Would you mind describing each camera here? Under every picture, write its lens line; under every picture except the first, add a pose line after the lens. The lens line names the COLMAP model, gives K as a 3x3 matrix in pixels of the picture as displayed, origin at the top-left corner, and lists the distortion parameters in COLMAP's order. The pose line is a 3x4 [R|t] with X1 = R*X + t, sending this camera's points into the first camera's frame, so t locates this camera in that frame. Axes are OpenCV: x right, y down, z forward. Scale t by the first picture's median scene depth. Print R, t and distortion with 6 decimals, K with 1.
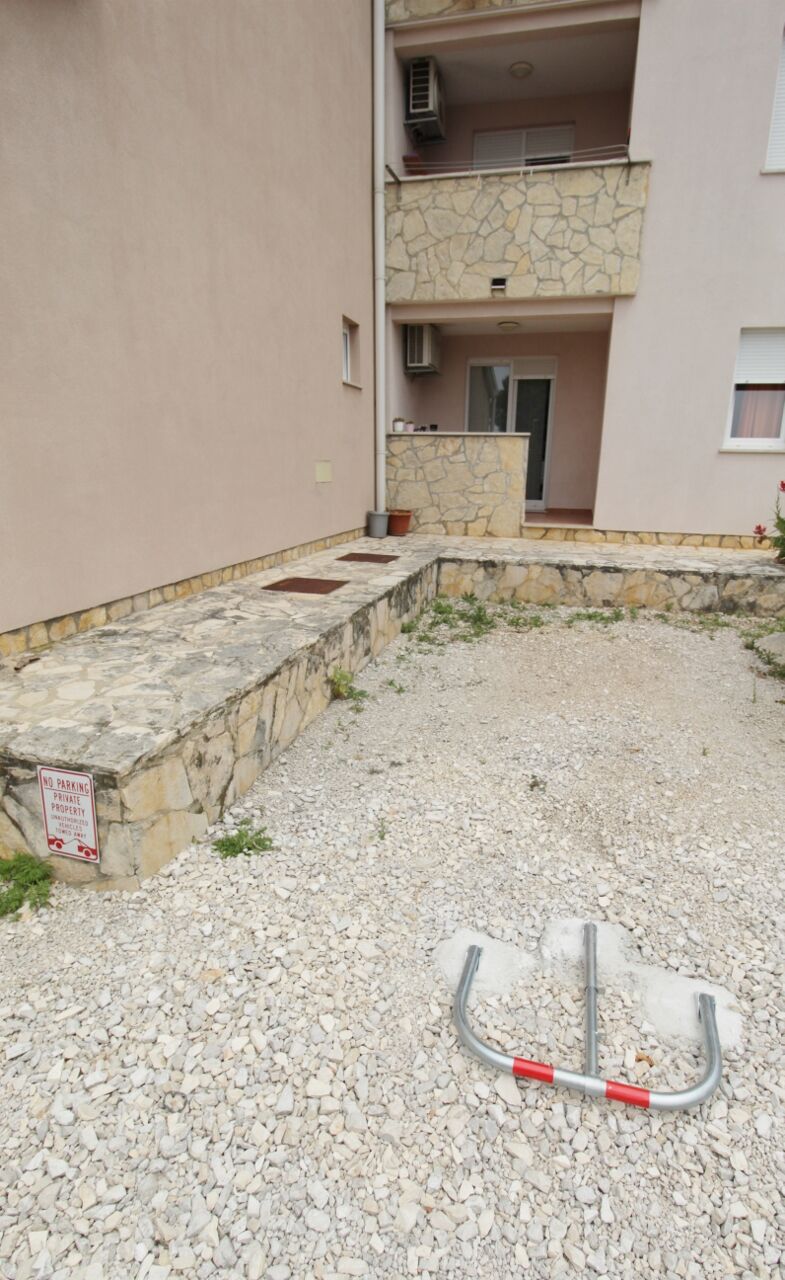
lens RADIAL K [[635.3, 0, 424.2], [0, 635.3, 670.0], [0, 0, 1]] dist [-0.002259, -0.005834]
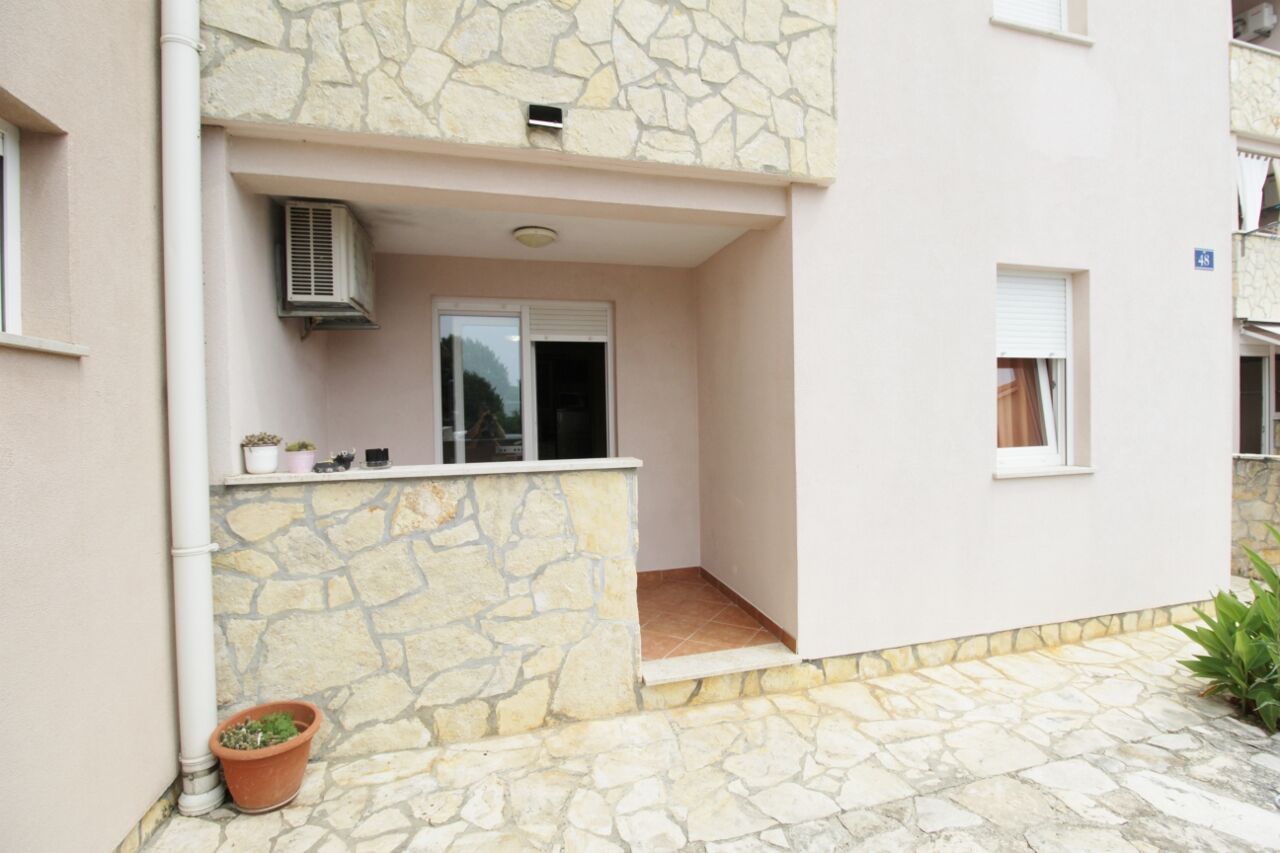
lens RADIAL K [[596.2, 0, 660.0], [0, 596.2, 424.0], [0, 0, 1]] dist [-0.004526, -0.006384]
pose [[0.869552, -0.039809, 0.492234, -0.011999], [0.182657, 0.951986, -0.245681, -0.321687], [-0.458820, 0.303542, 0.835073, 0.716060]]
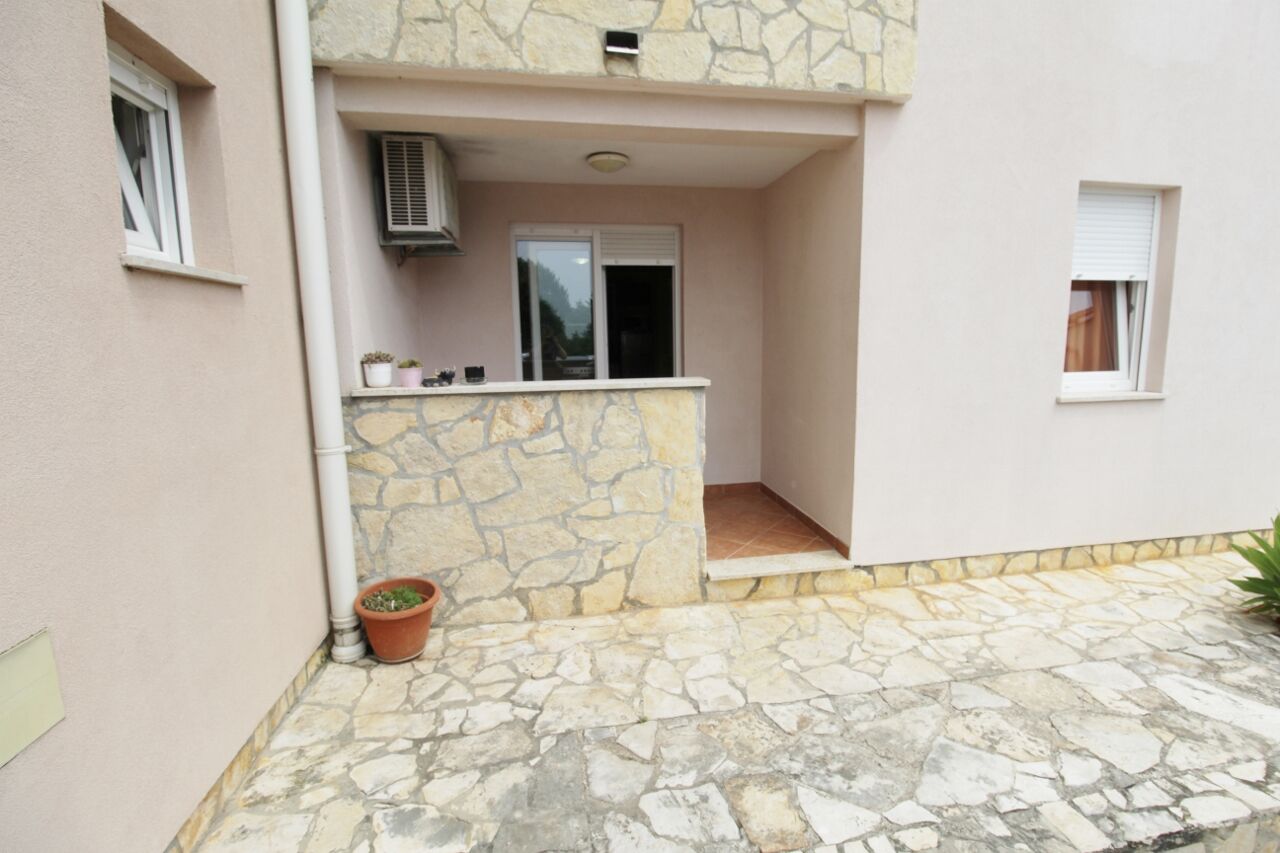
lens RADIAL K [[595.8, 0, 660.0], [0, 595.8, 424.4], [0, 0, 1]] dist [0.000329, -0.012457]
pose [[0.913763, -0.086690, 0.396890, -0.033877], [0.152414, 0.978758, -0.137121, -0.313643], [-0.376572, 0.185787, 0.907566, 0.691254]]
